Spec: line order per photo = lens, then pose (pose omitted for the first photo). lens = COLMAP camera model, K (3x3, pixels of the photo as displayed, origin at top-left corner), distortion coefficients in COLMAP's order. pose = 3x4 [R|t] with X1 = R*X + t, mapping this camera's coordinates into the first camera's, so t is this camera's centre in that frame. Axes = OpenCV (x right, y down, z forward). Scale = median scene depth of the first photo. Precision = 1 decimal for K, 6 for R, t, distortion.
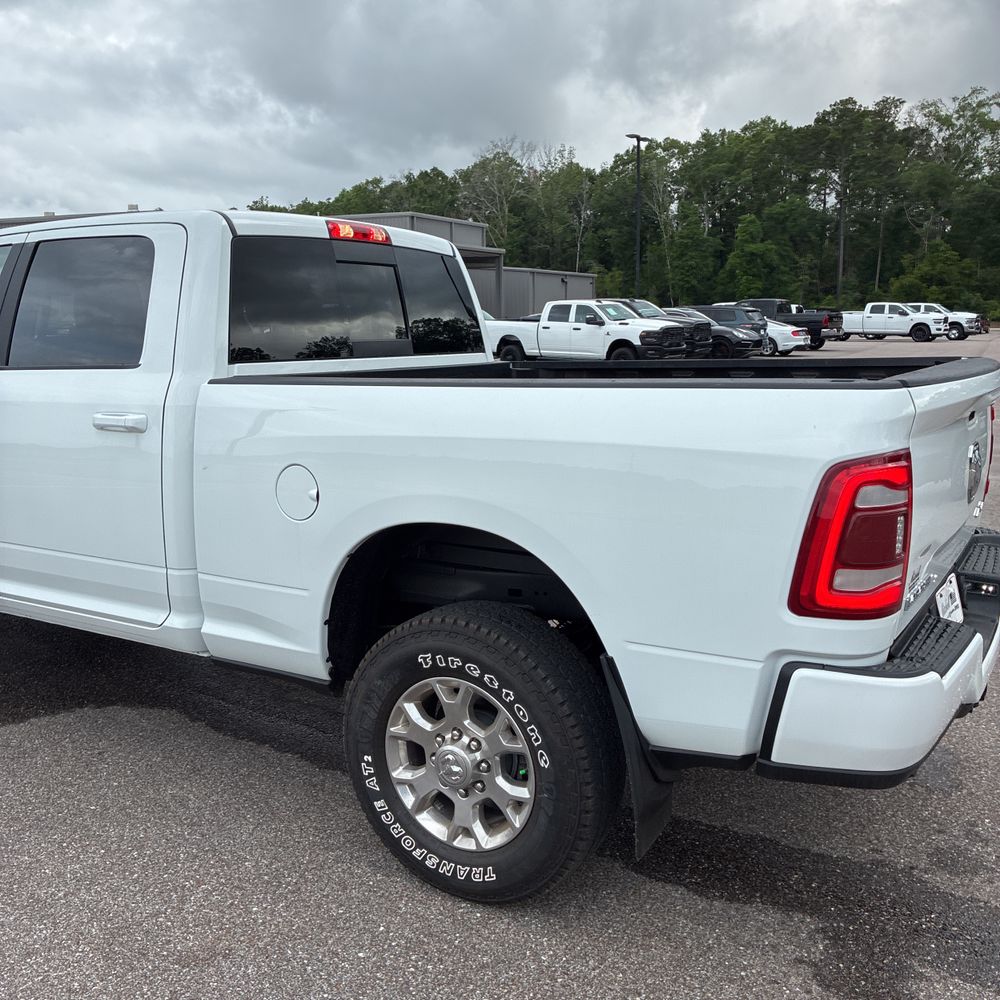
lens RADIAL K [[1014.8, 0, 481.3], [0, 1014.8, 494.2], [0, 0, 1]] dist [0.014195, 0.000000]
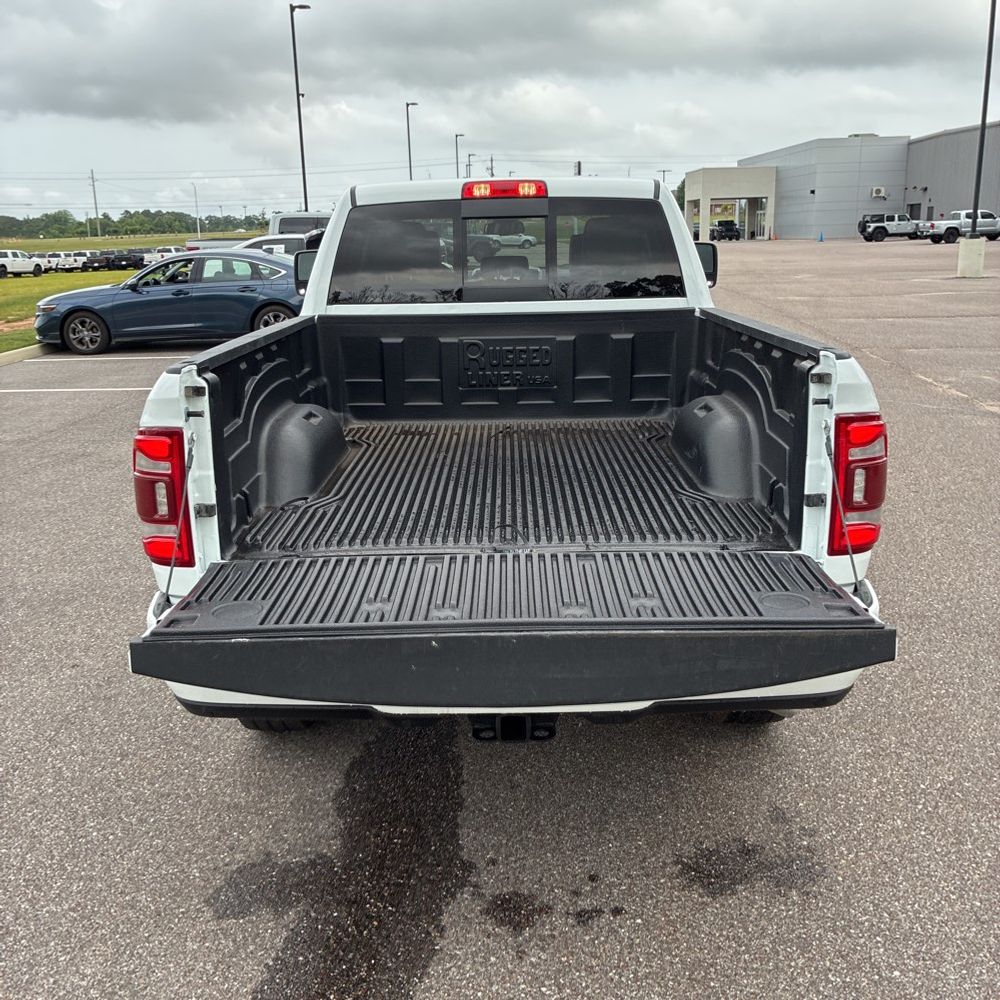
lens RADIAL K [[1014.8, 0, 499.5], [0, 1014.8, 494.5], [0, 0, 1]] dist [0.014195, 0.000000]
pose [[0.516088, 0.211029, -0.830132, 0.925038], [-0.120886, 0.977419, 0.173317, -0.125632], [0.847962, 0.010904, 0.529945, 0.417193]]
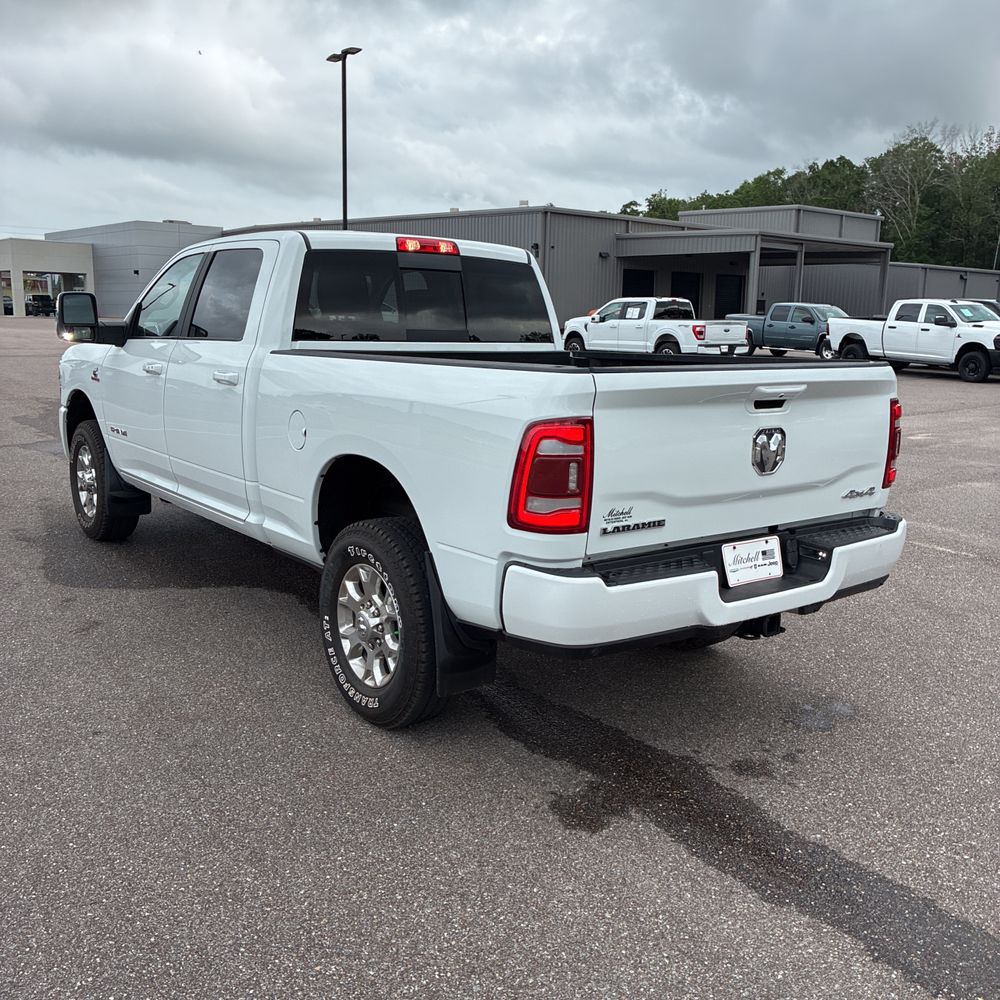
lens RADIAL K [[1014.8, 0, 507.8], [0, 1014.8, 510.7], [0, 0, 1]] dist [0.014195, 0.000000]
pose [[0.936378, 0.096742, -0.337398, 0.471084], [-0.088836, 0.995289, 0.038834, 0.023593], [0.339566, -0.006390, 0.940561, -0.208249]]
